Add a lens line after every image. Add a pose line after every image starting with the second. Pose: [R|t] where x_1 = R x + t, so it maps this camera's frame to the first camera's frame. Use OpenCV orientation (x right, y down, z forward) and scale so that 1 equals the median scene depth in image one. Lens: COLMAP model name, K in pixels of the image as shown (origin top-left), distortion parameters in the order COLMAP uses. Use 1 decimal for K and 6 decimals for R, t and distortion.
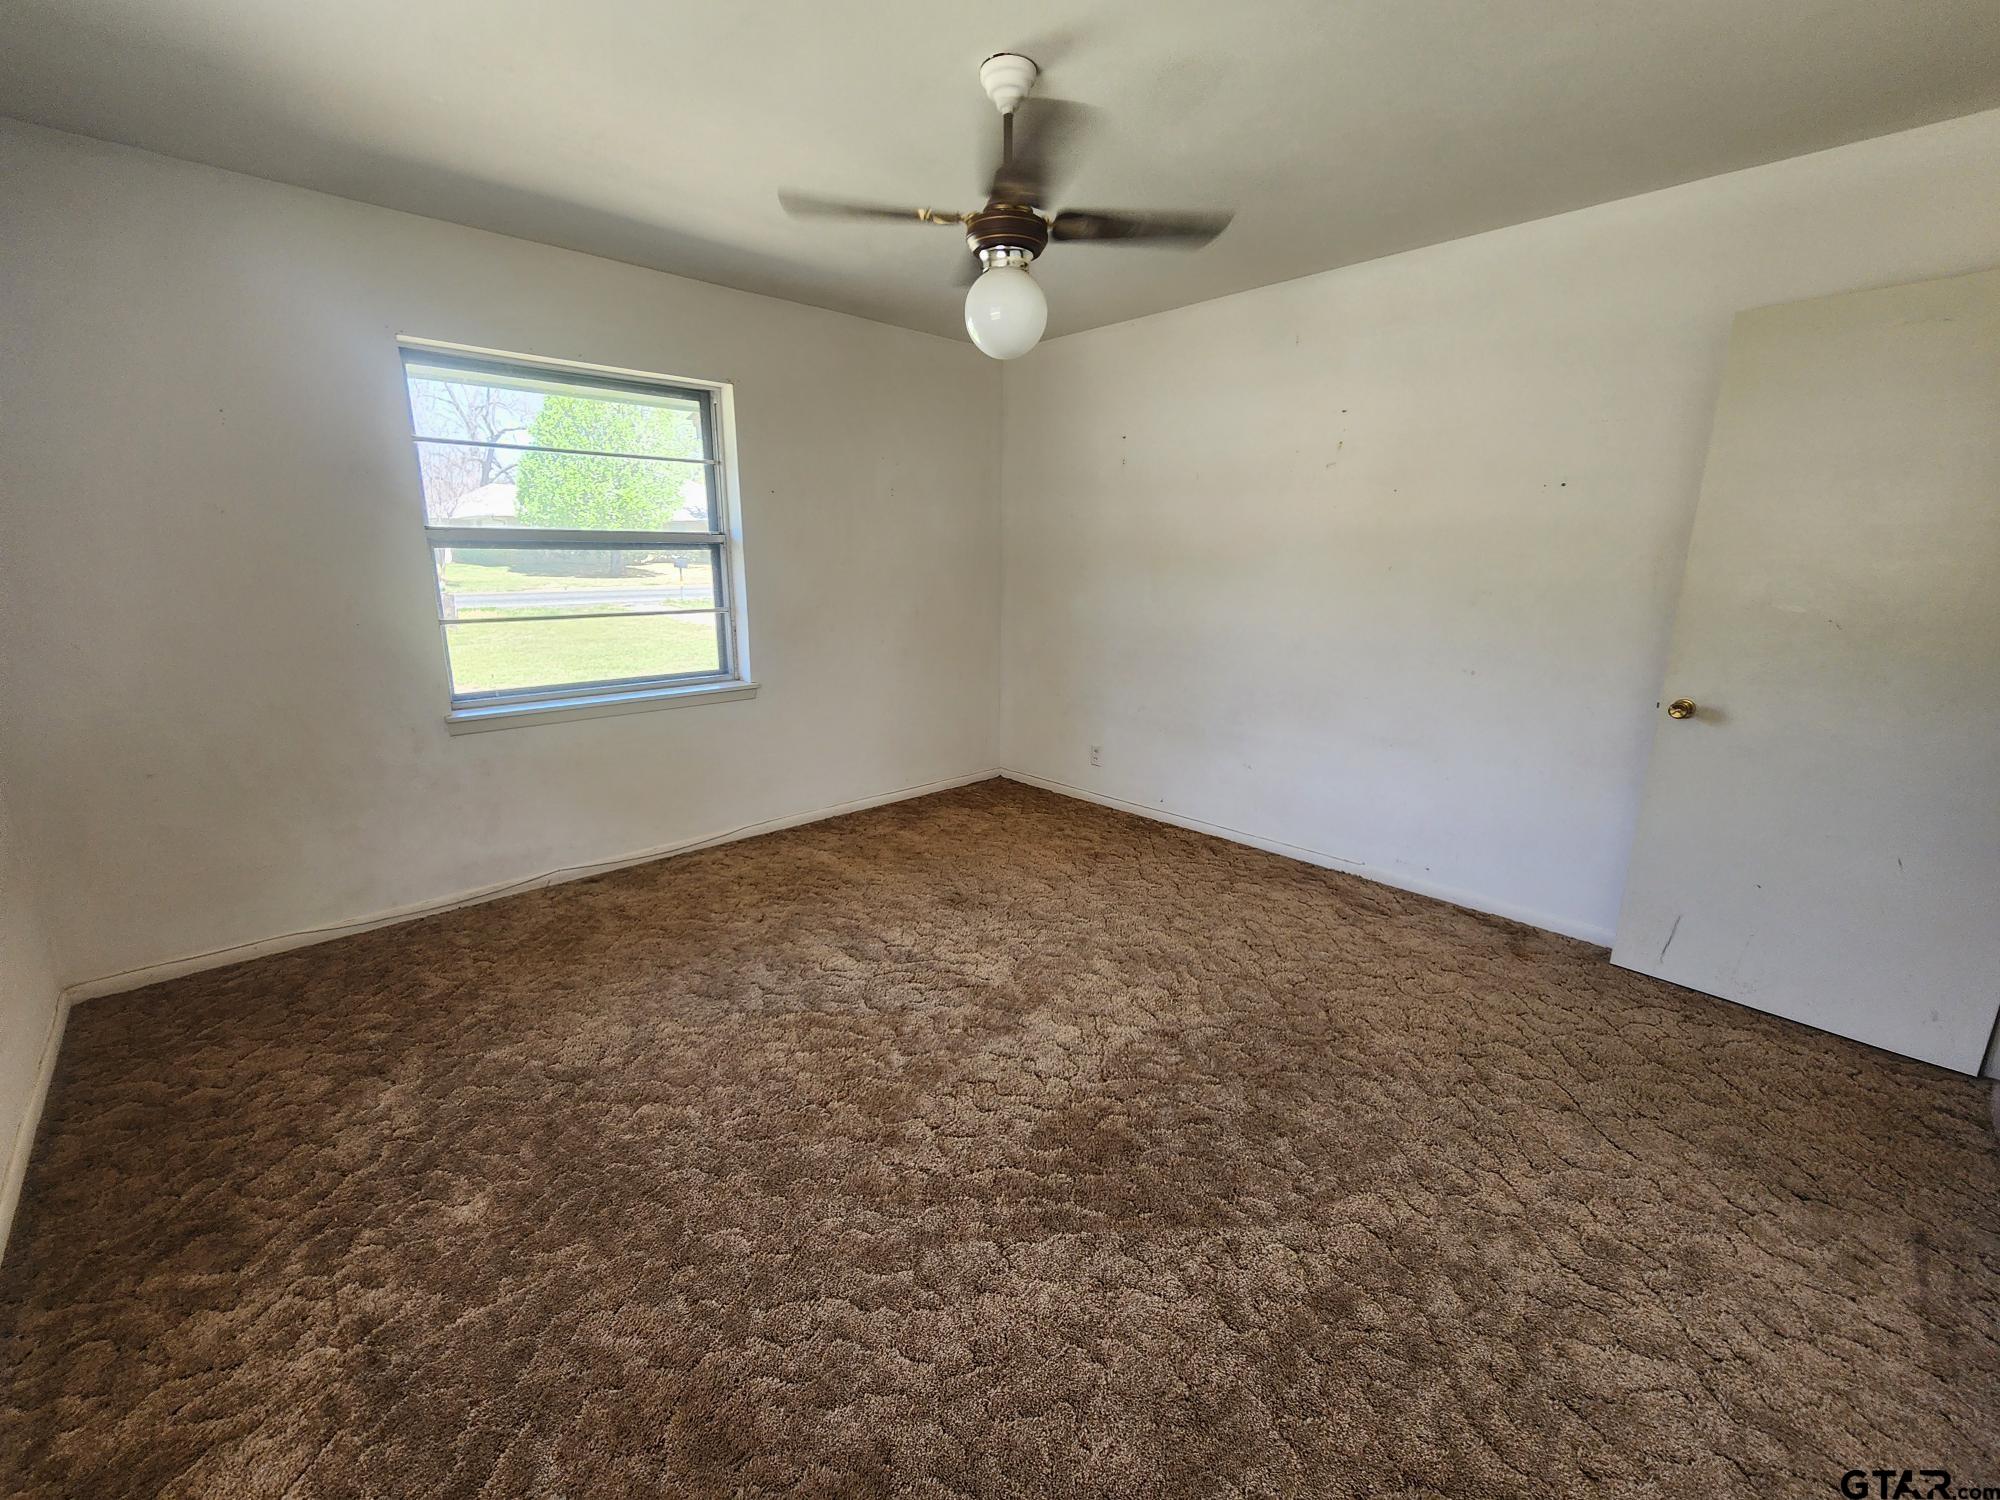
lens RADIAL K [[816.5, 0, 985.1], [0, 816.5, 750.6], [0, 0, 1]] dist [-0.000602, 0.000847]
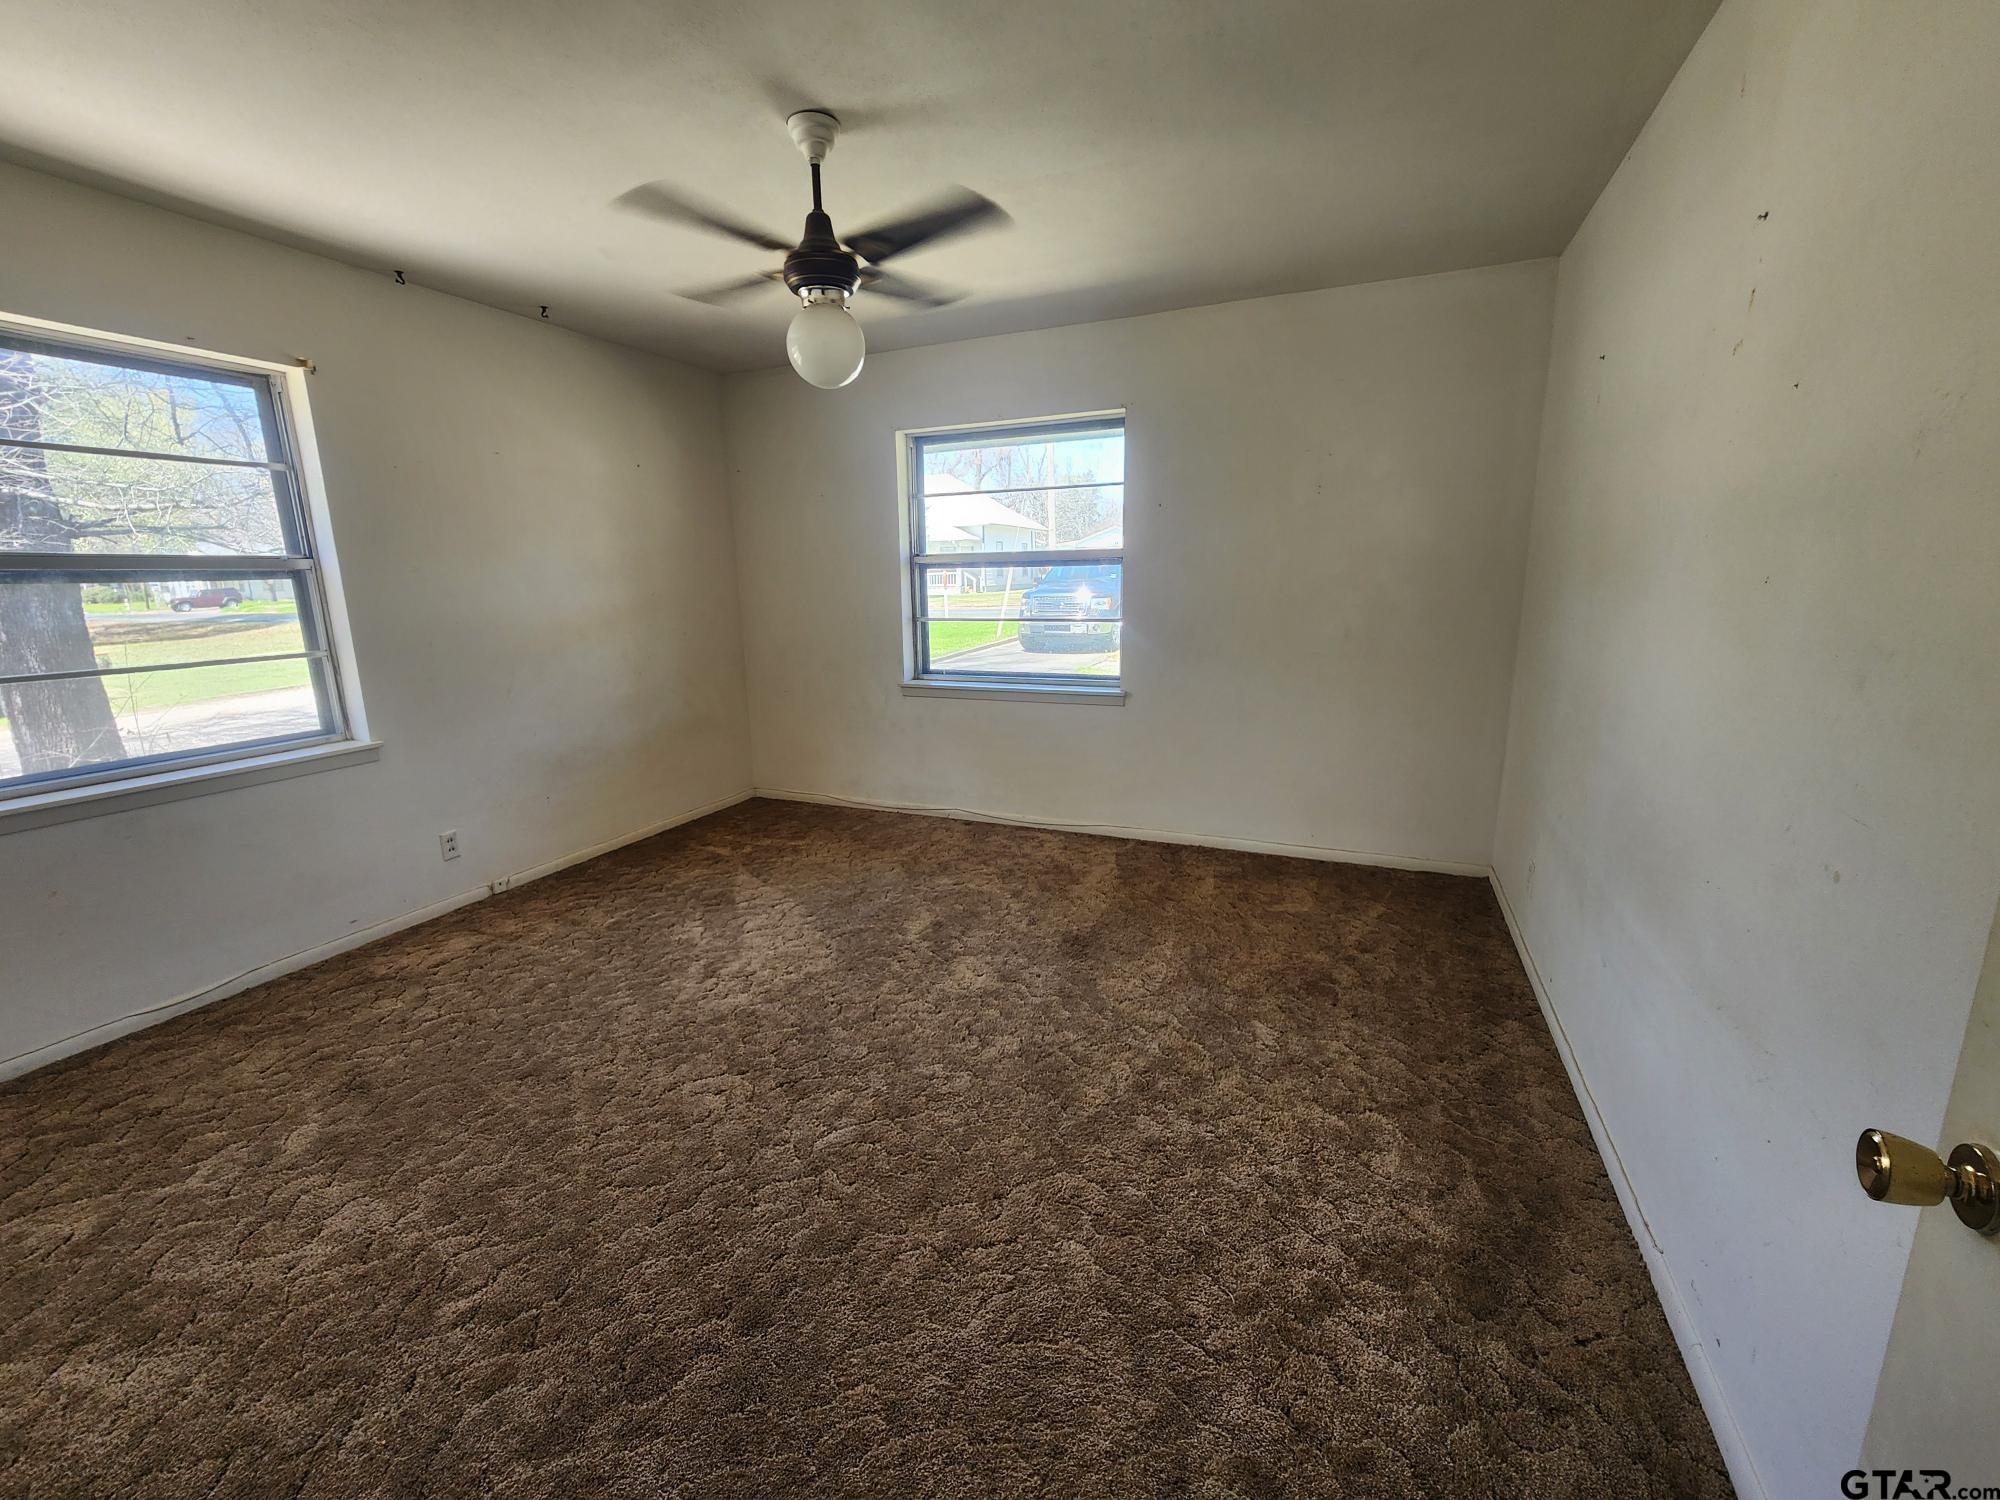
lens RADIAL K [[816.5, 0, 984.5], [0, 816.5, 750.2], [0, 0, 1]] dist [-0.000602, 0.000847]
pose [[0.397981, 0.182674, -0.899022, 0.669716], [-0.192591, 0.974773, 0.112810, -0.105110], [0.896950, 0.128247, 0.423123, 0.452638]]
